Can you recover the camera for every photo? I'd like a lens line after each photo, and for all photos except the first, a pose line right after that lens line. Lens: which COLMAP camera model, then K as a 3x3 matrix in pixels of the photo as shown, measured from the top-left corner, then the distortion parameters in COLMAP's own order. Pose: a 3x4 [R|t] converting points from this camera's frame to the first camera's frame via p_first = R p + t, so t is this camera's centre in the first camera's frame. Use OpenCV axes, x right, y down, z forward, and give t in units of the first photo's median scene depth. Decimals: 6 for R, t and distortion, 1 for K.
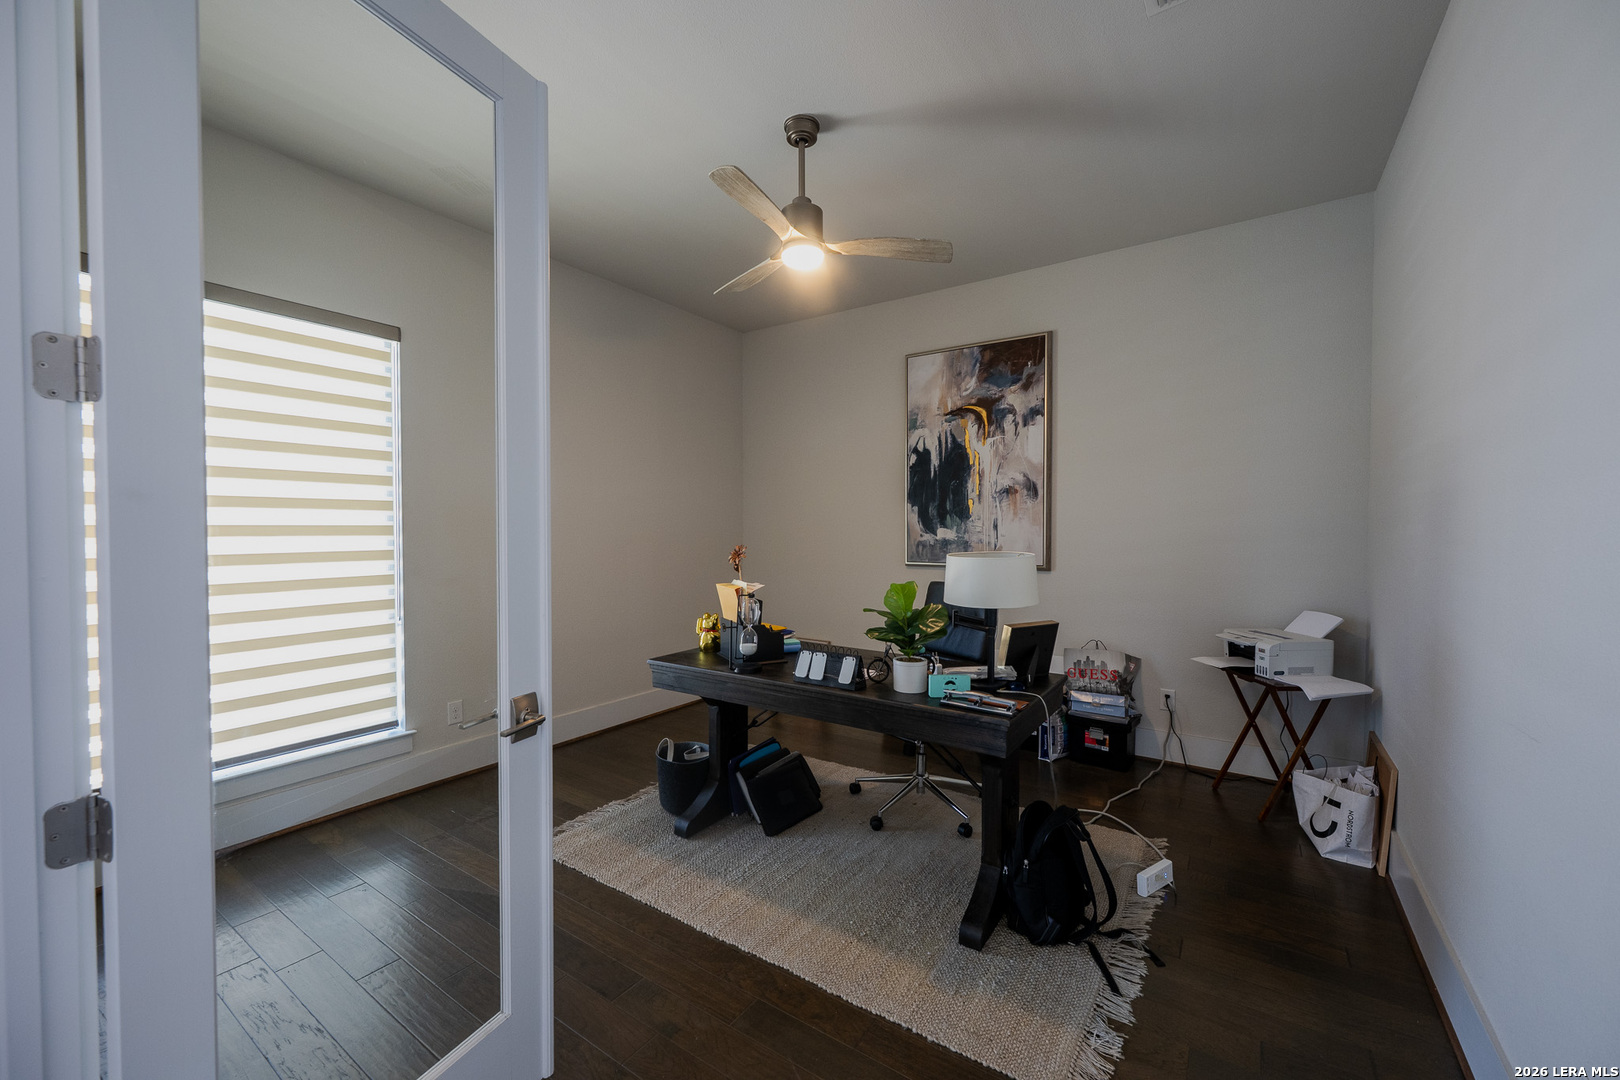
lens RADIAL K [[639.4, 0, 810.5], [0, 639.4, 541.7], [0, 0, 1]] dist [-0.000737, 0.000125]
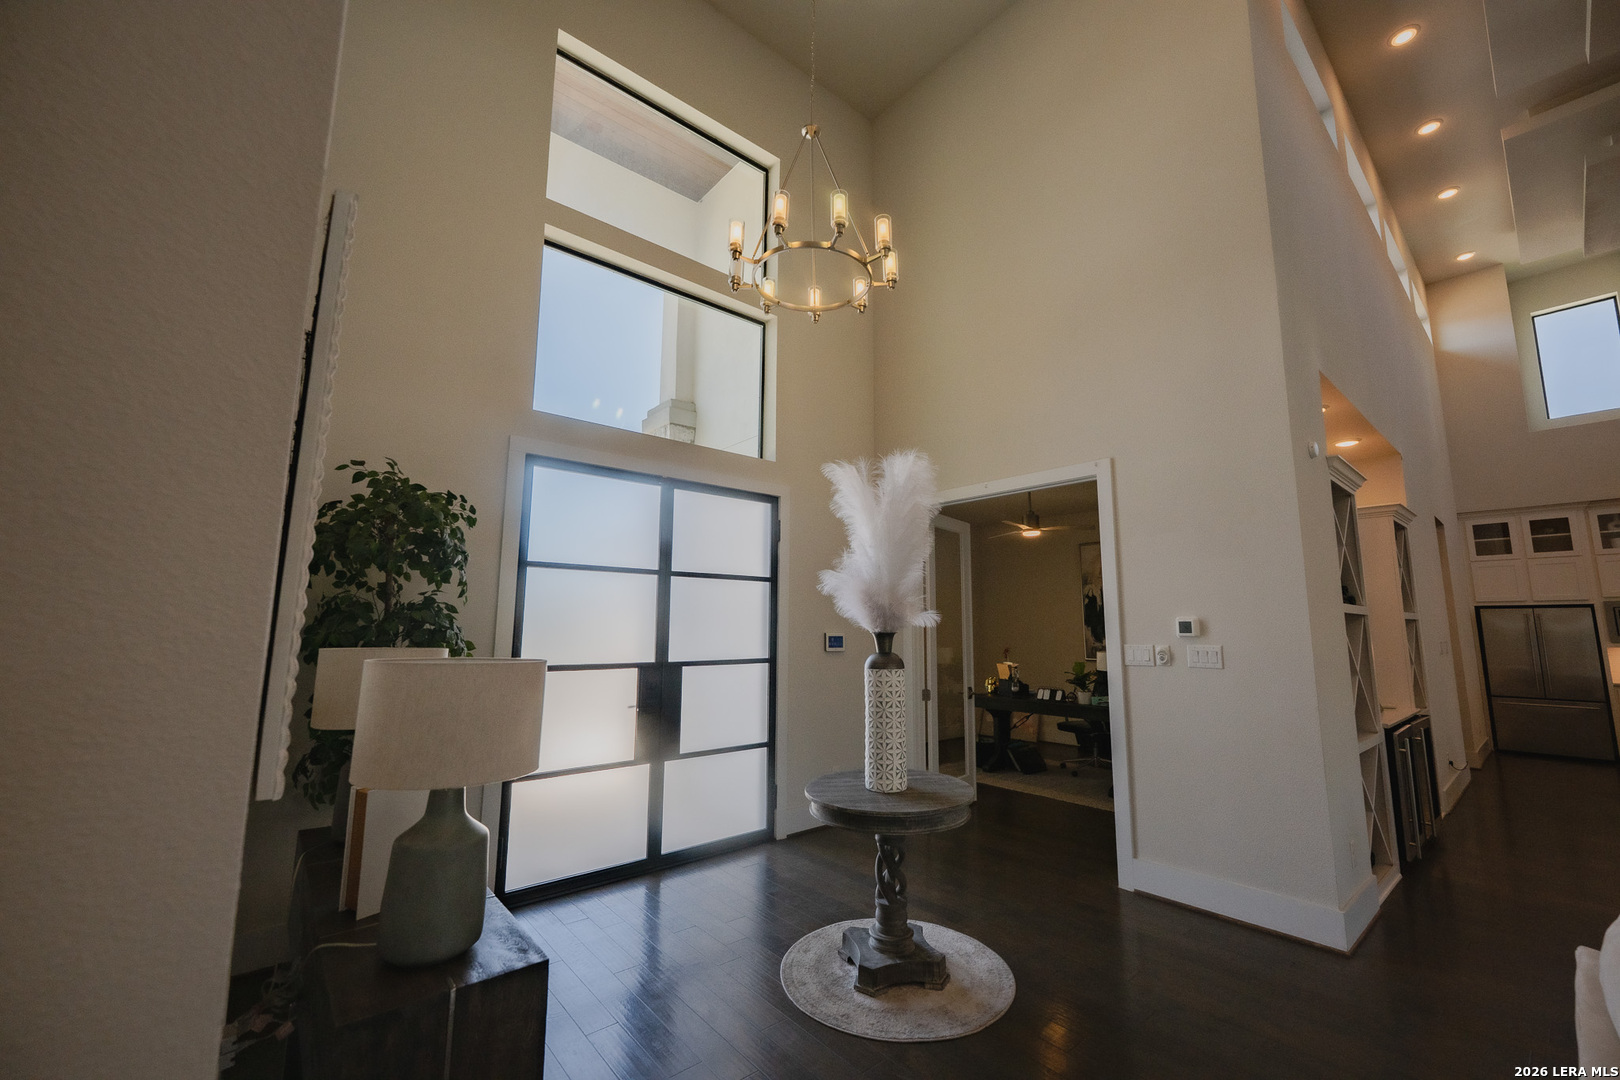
lens RADIAL K [[639.4, 0, 810.5], [0, 639.4, 541.7], [0, 0, 1]] dist [-0.000737, 0.000125]
pose [[0.963507, -0.030821, -0.265904, -0.185771], [-0.012512, 0.987079, -0.159747, 0.007617], [0.267391, 0.157244, 0.950671, -1.669549]]
